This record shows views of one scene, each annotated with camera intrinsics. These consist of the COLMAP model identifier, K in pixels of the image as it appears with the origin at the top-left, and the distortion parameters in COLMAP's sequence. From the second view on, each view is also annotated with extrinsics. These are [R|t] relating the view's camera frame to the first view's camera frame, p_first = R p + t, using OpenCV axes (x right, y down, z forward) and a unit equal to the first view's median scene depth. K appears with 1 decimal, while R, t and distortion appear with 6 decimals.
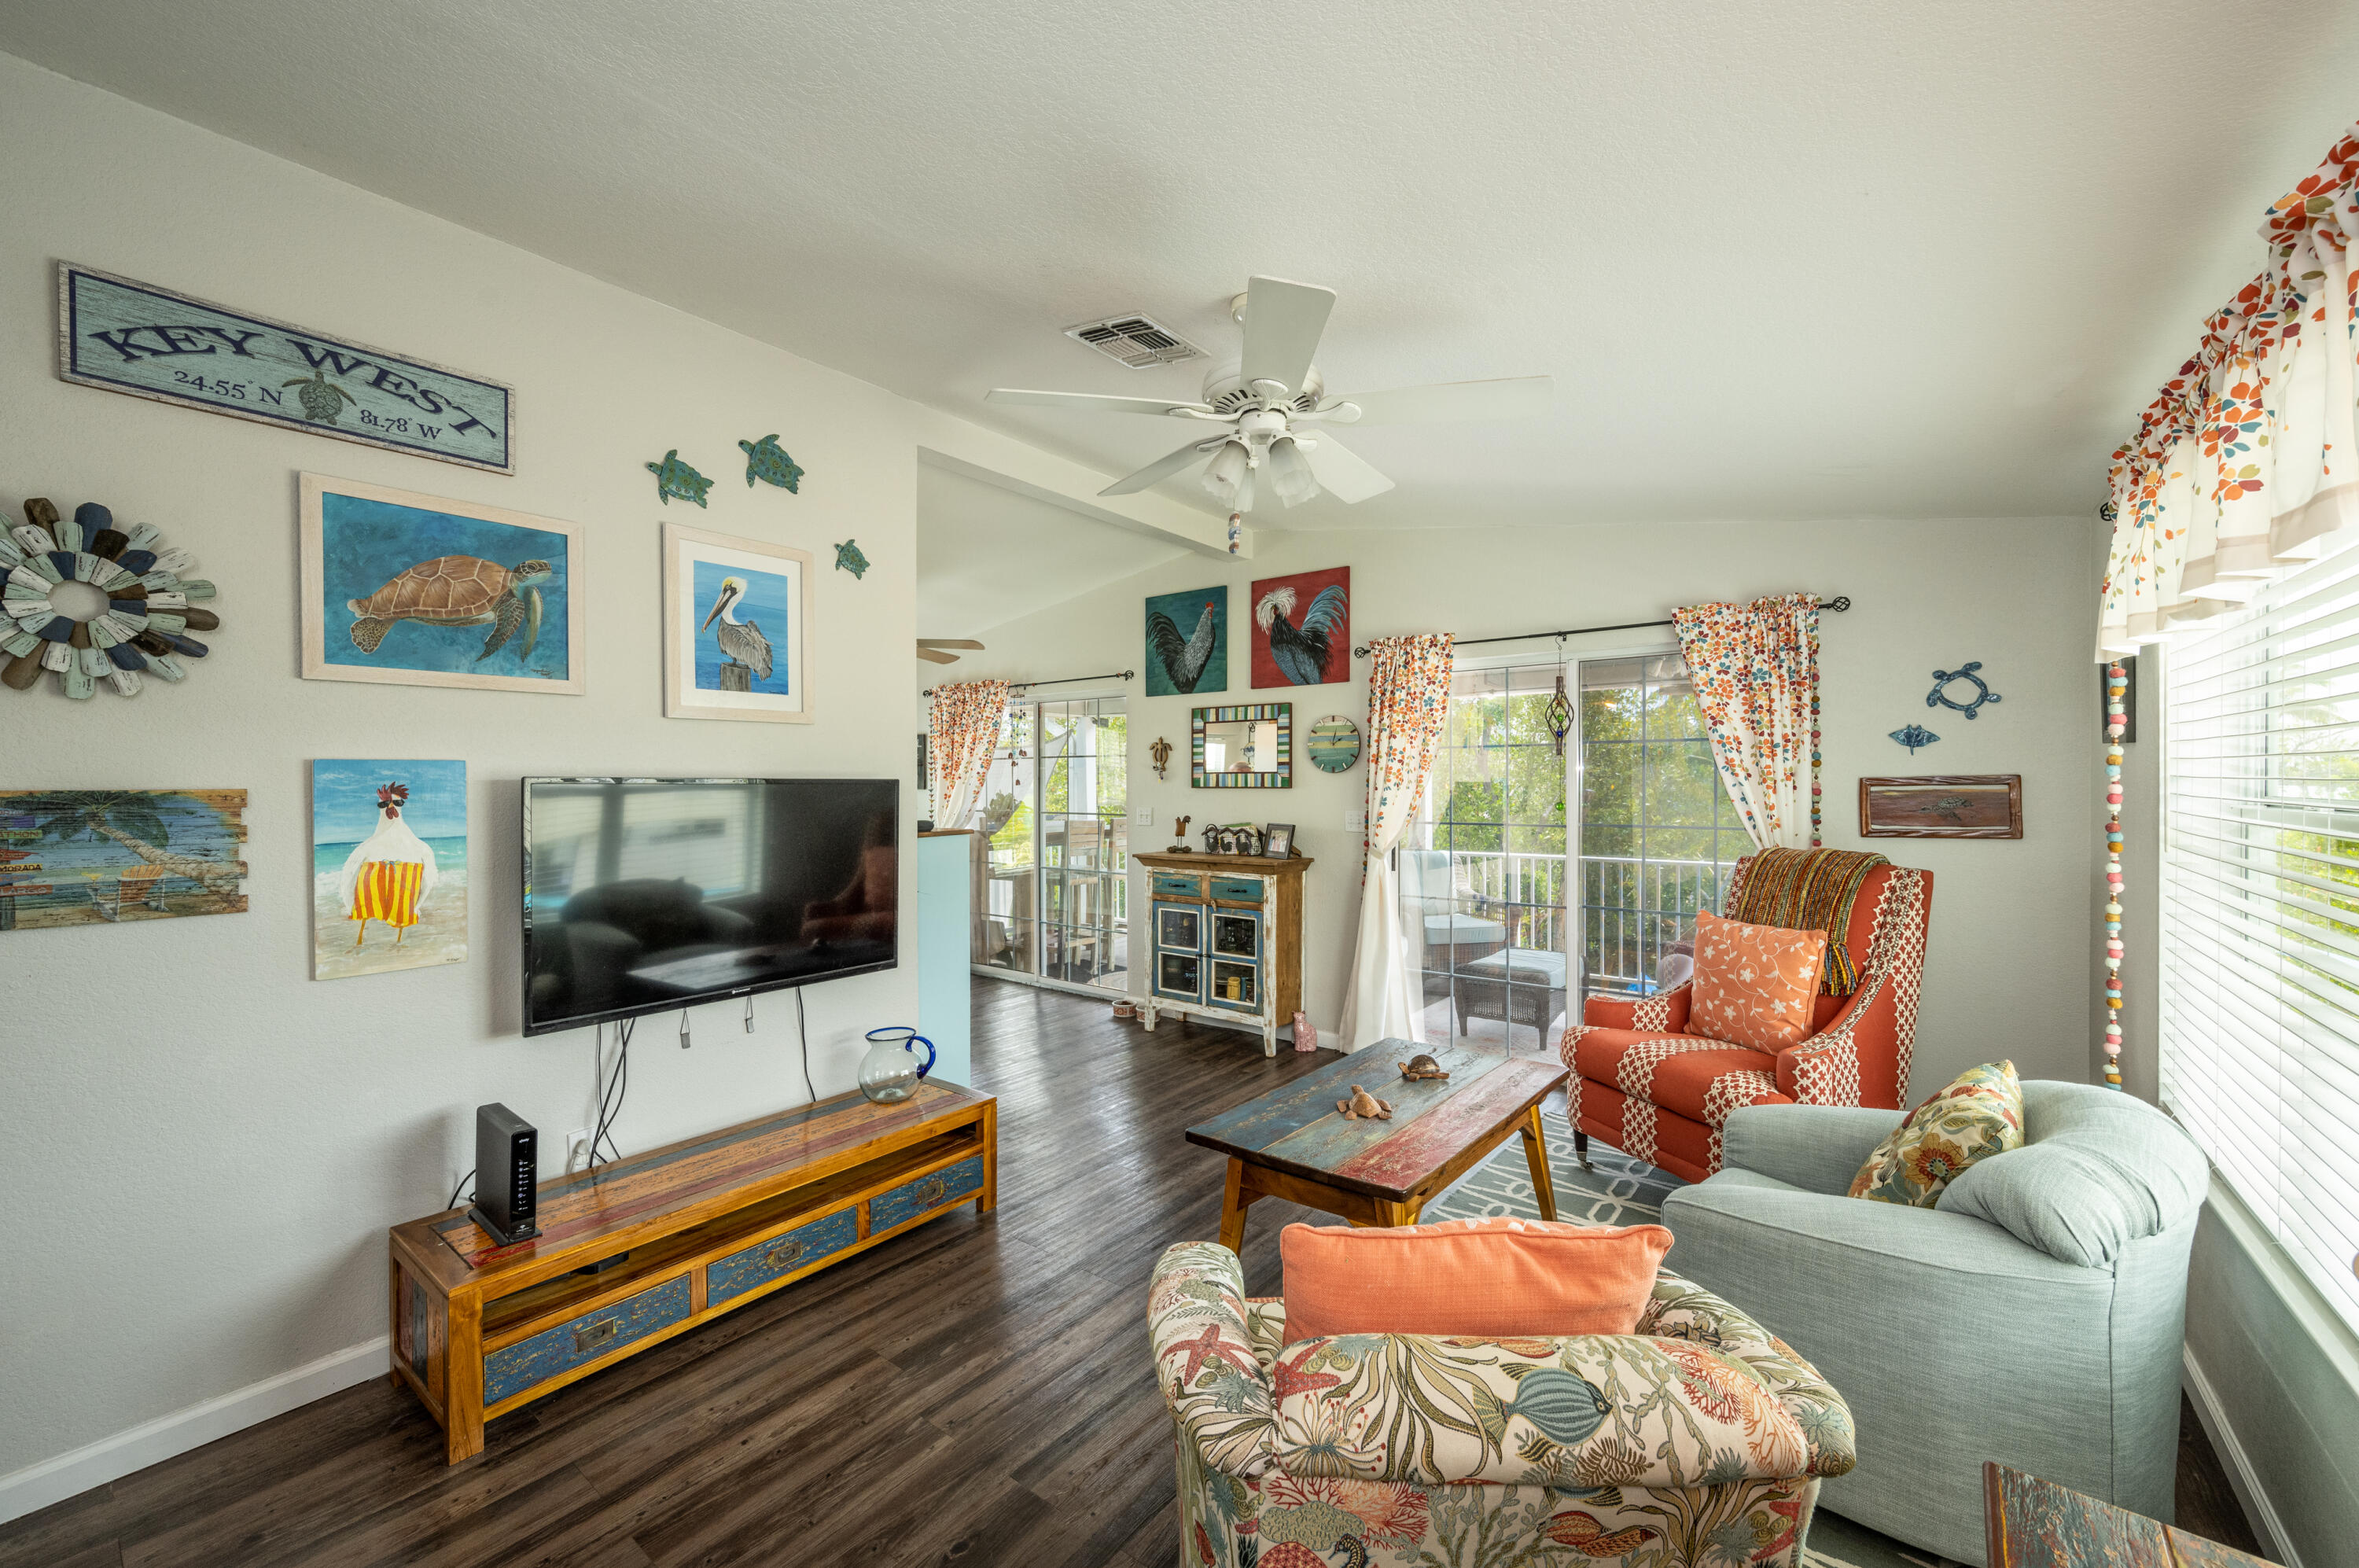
lens RADIAL K [[926.2, 0, 1182.9], [0, 926.2, 789.2], [0, 0, 1]] dist [-0.007458, 0.001003]
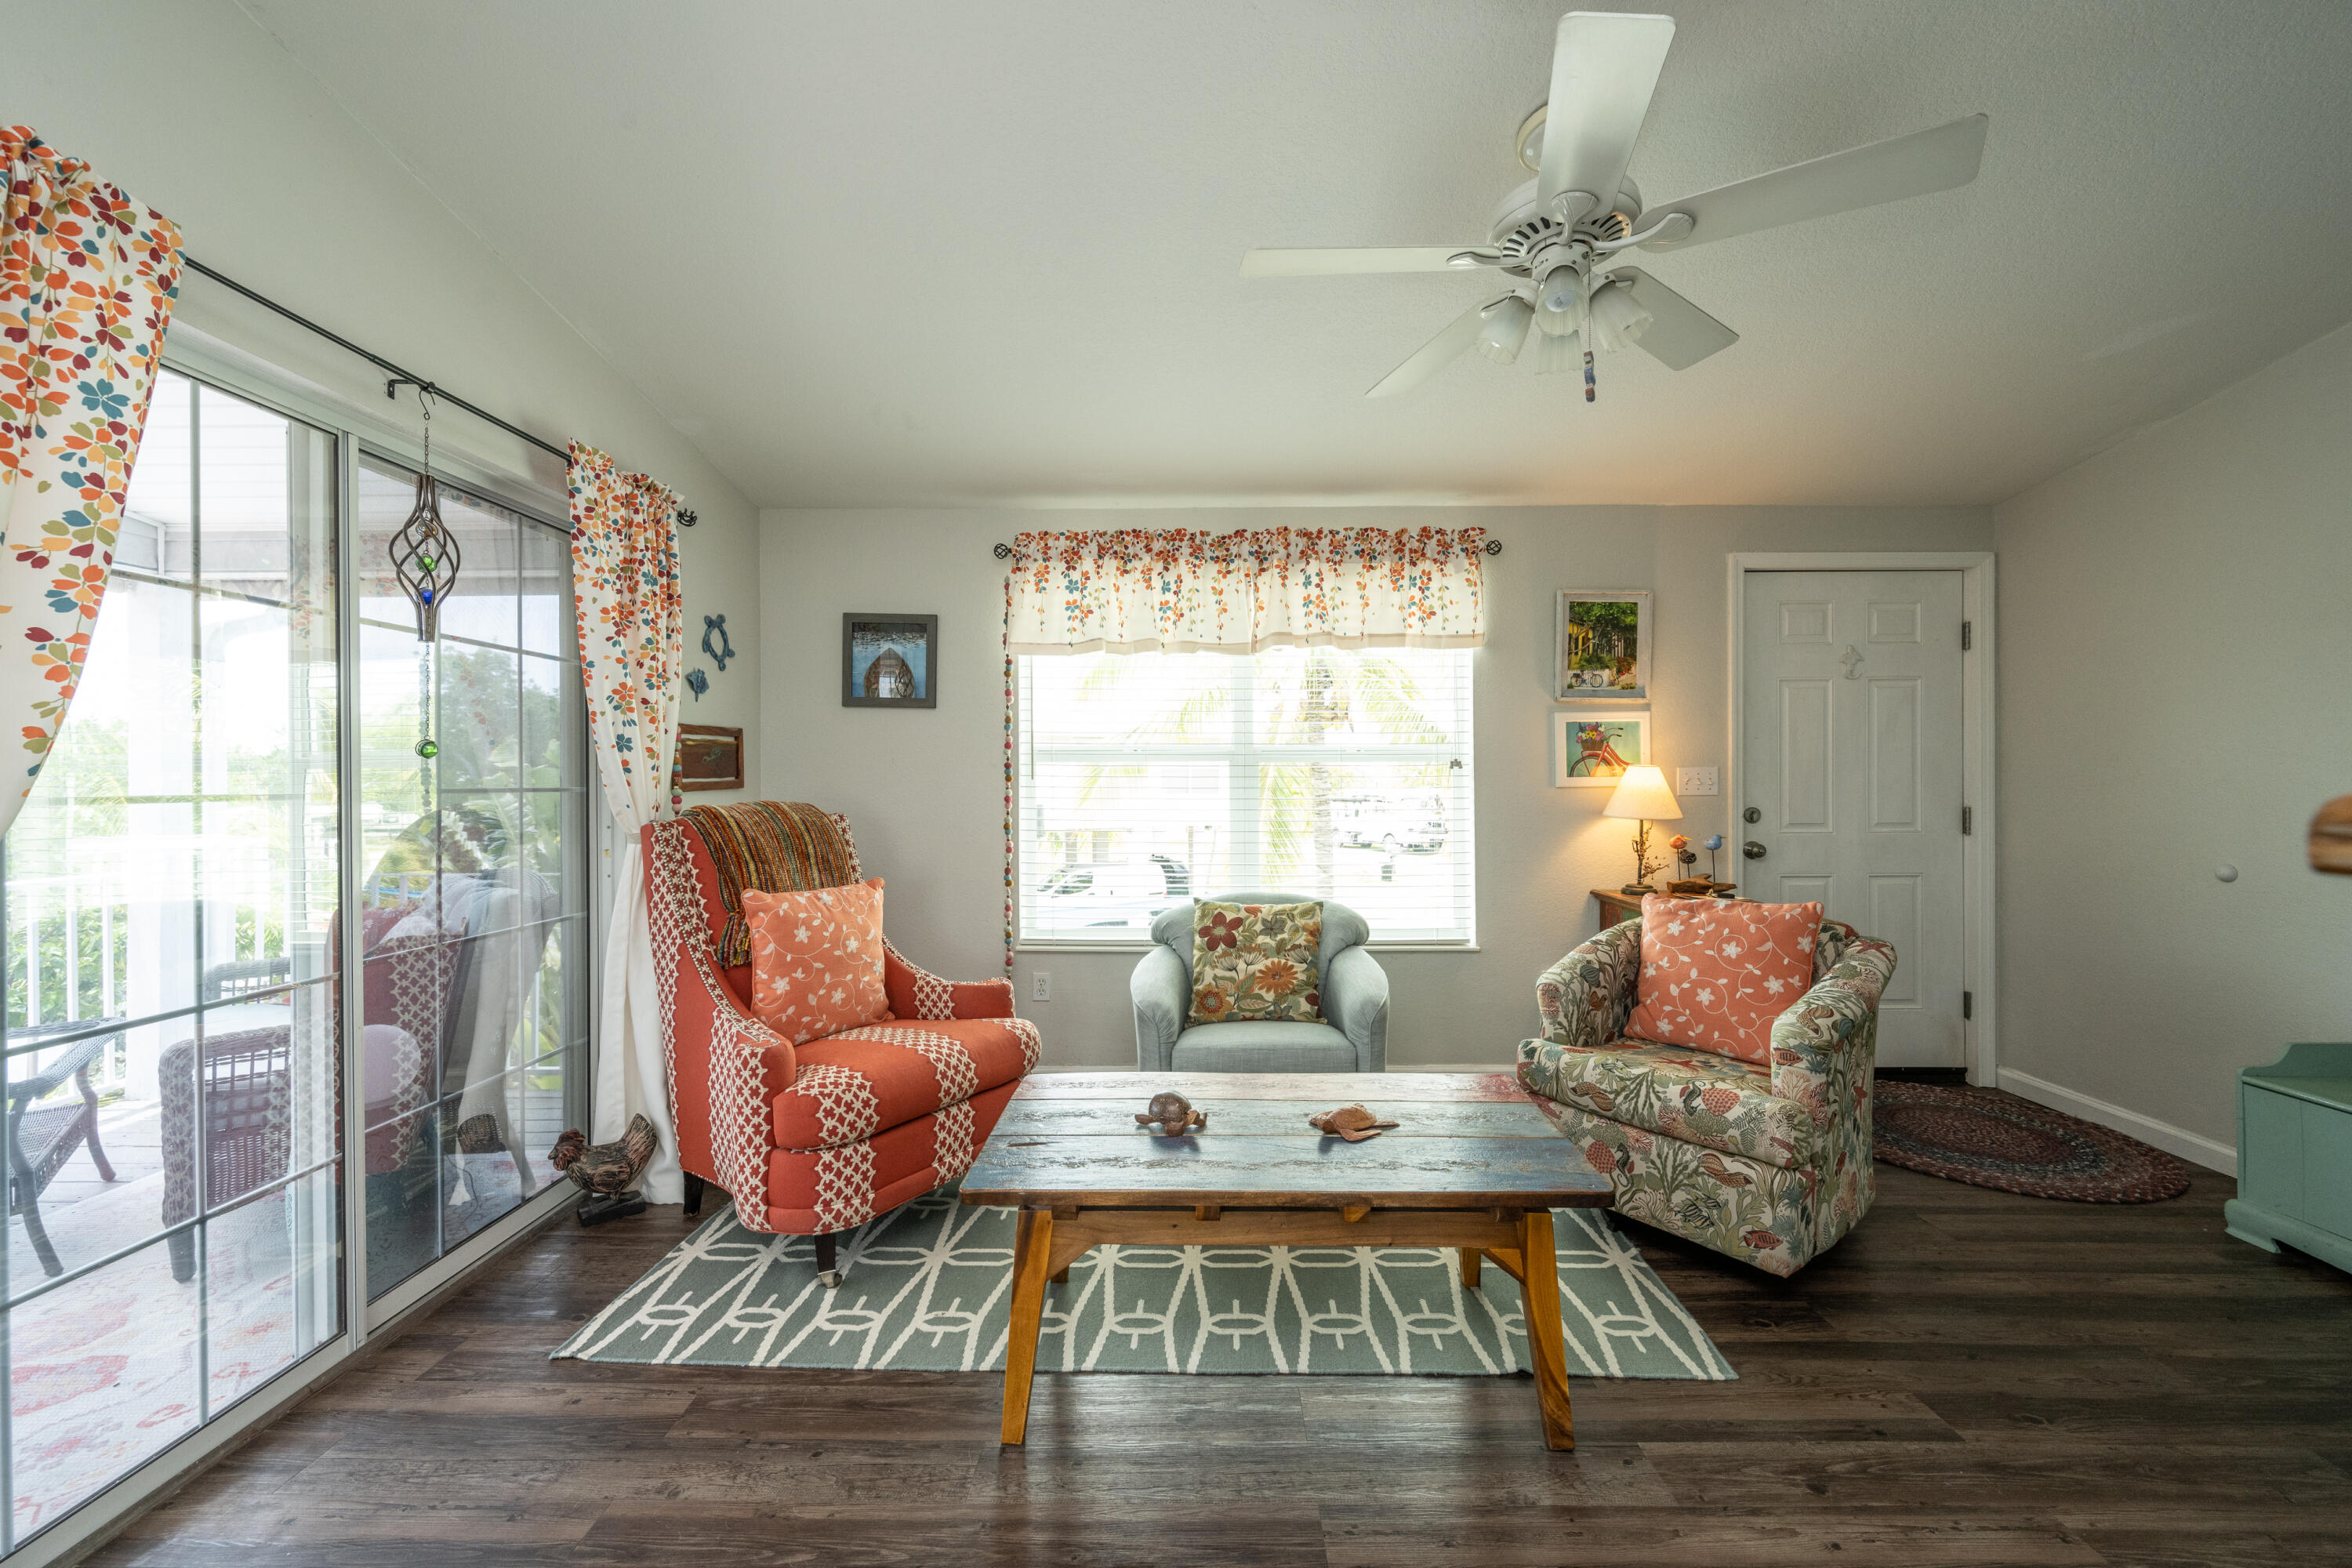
lens RADIAL K [[926.4, 0, 1177.8], [0, 926.4, 780.0], [0, 0, 1]] dist [-0.005942, 0.001008]
pose [[-0.602297, 0.005088, 0.798256, -0.171939], [0.012106, 0.999923, 0.002761, 0.031763], [-0.798180, 0.011327, -0.602313, 0.832631]]
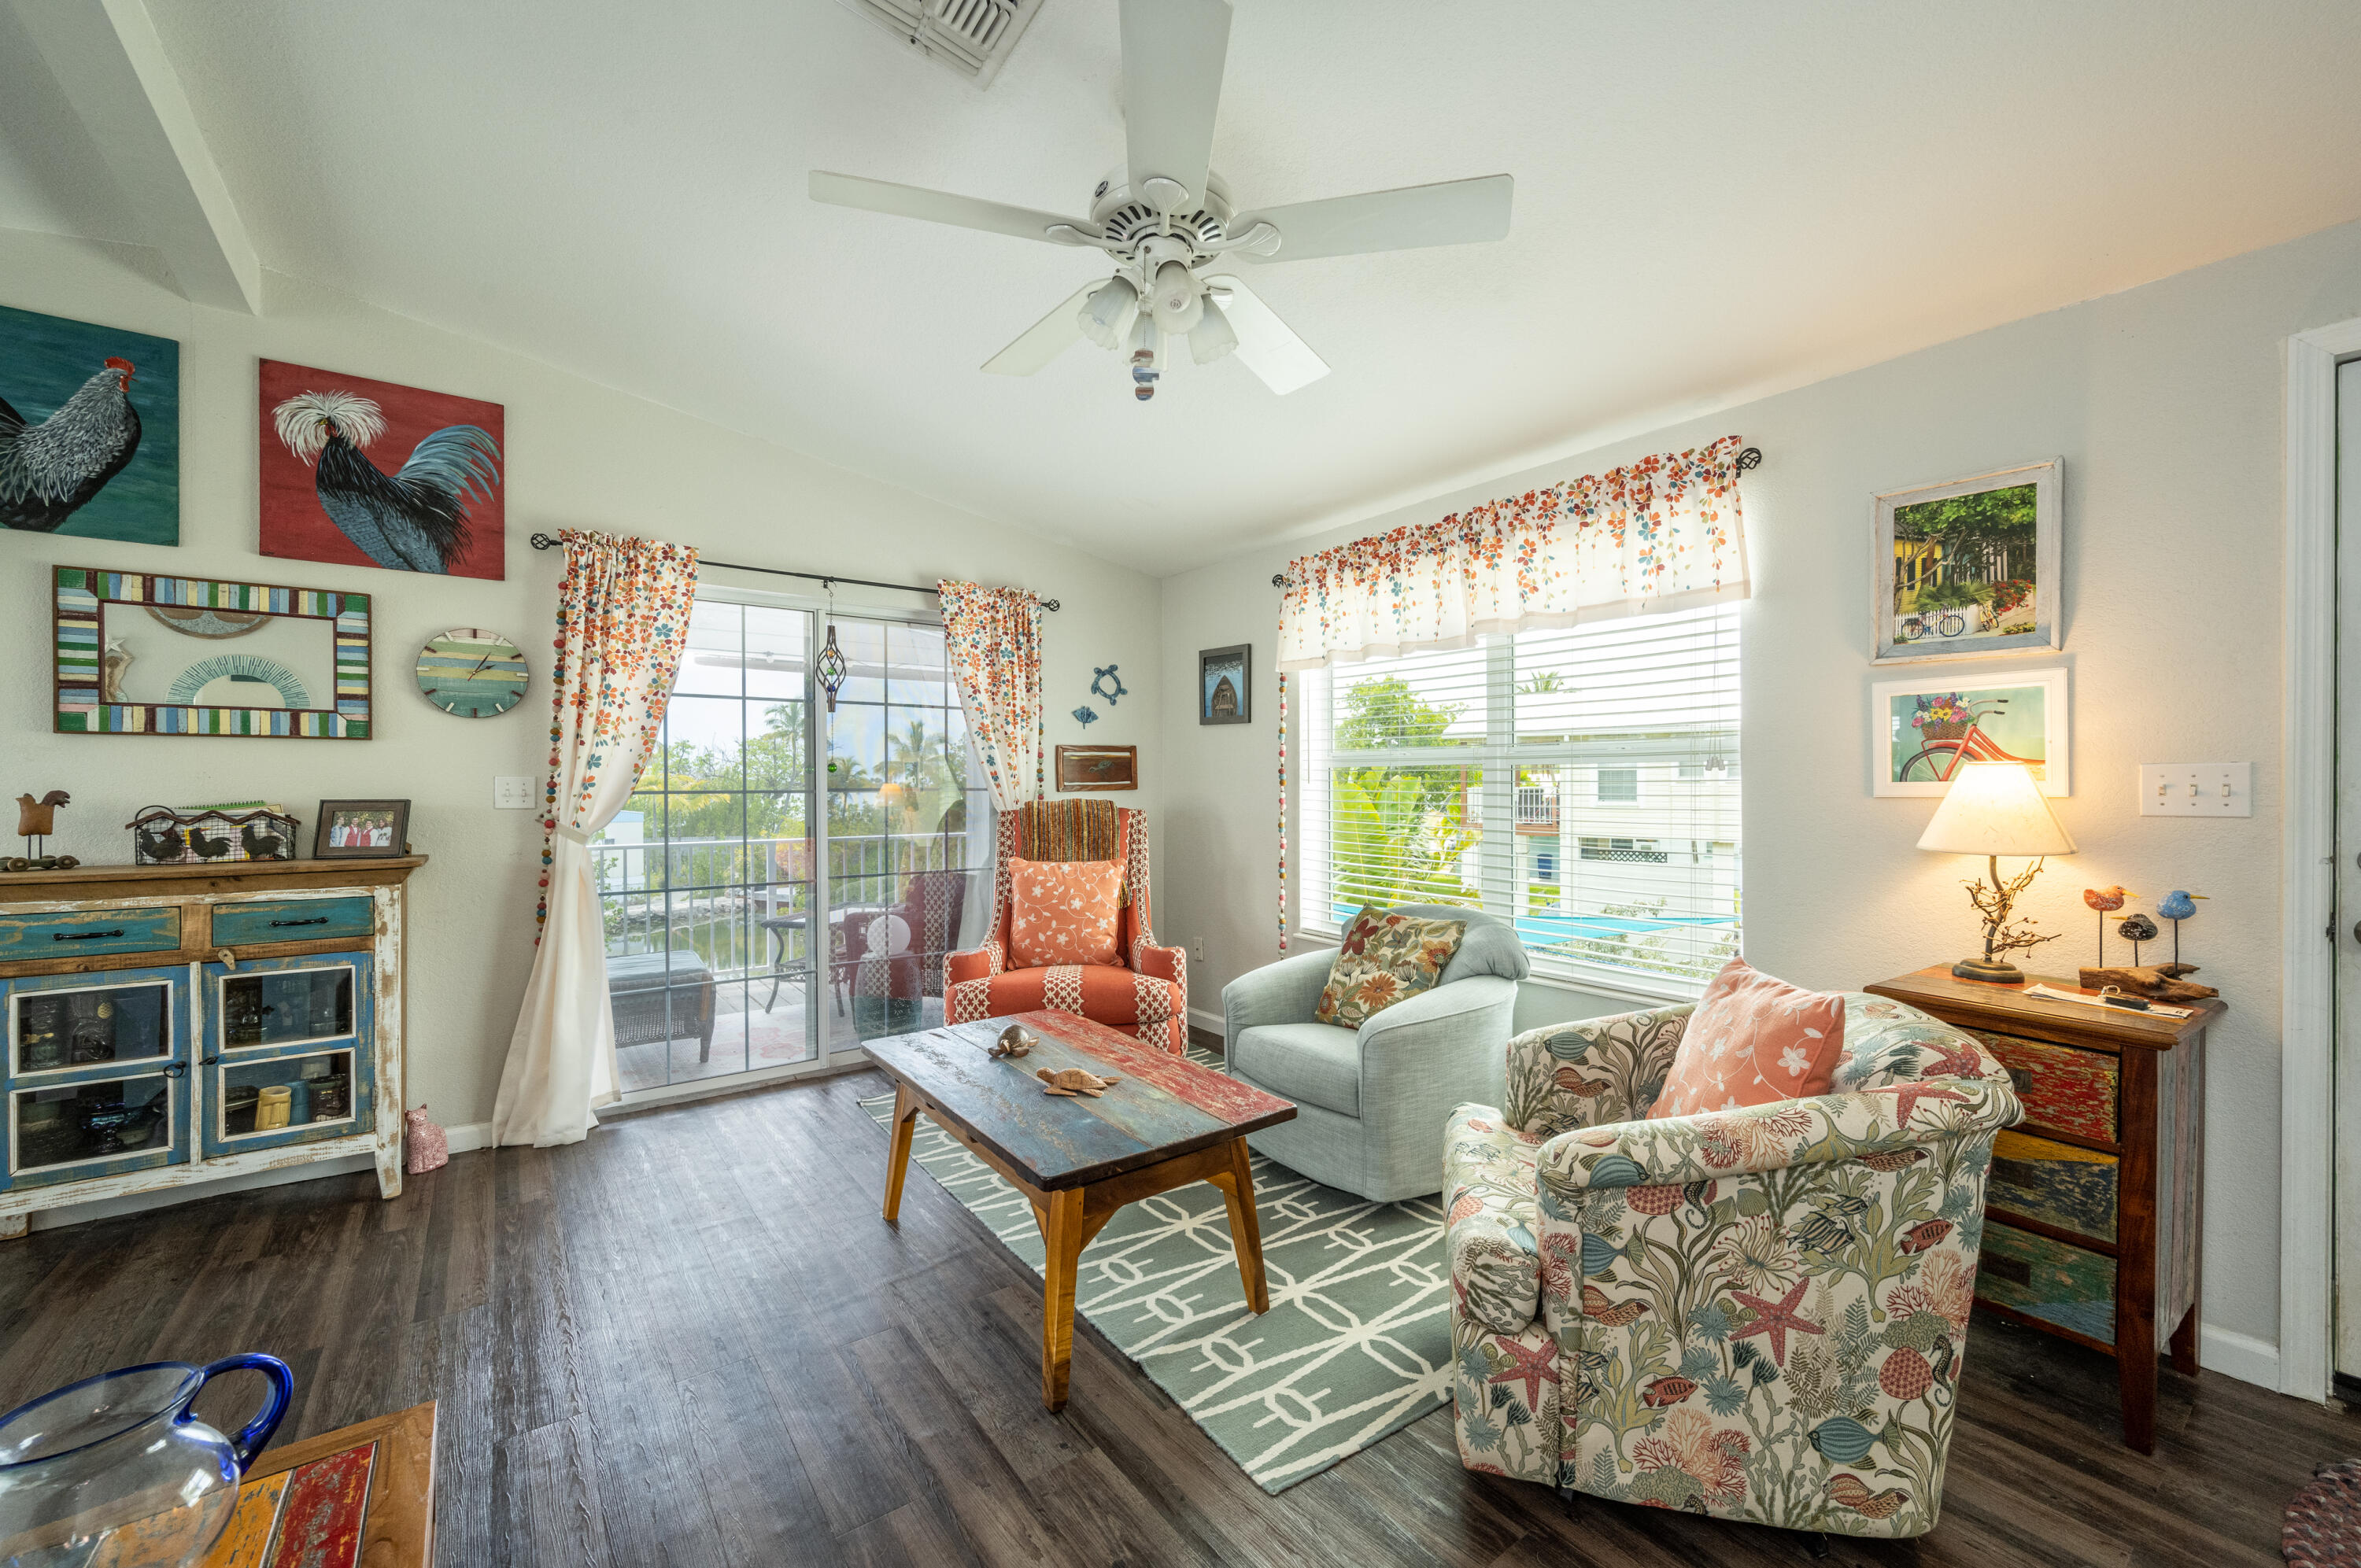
lens RADIAL K [[926.8, 0, 1187.6], [0, 926.8, 789.8], [0, 0, 1]] dist [-0.007458, 0.001003]
pose [[0.264518, -0.002893, 0.964376, -0.325182], [0.008250, 0.999966, 0.000737, 0.036154], [-0.964345, 0.007761, 0.264533, 0.356617]]
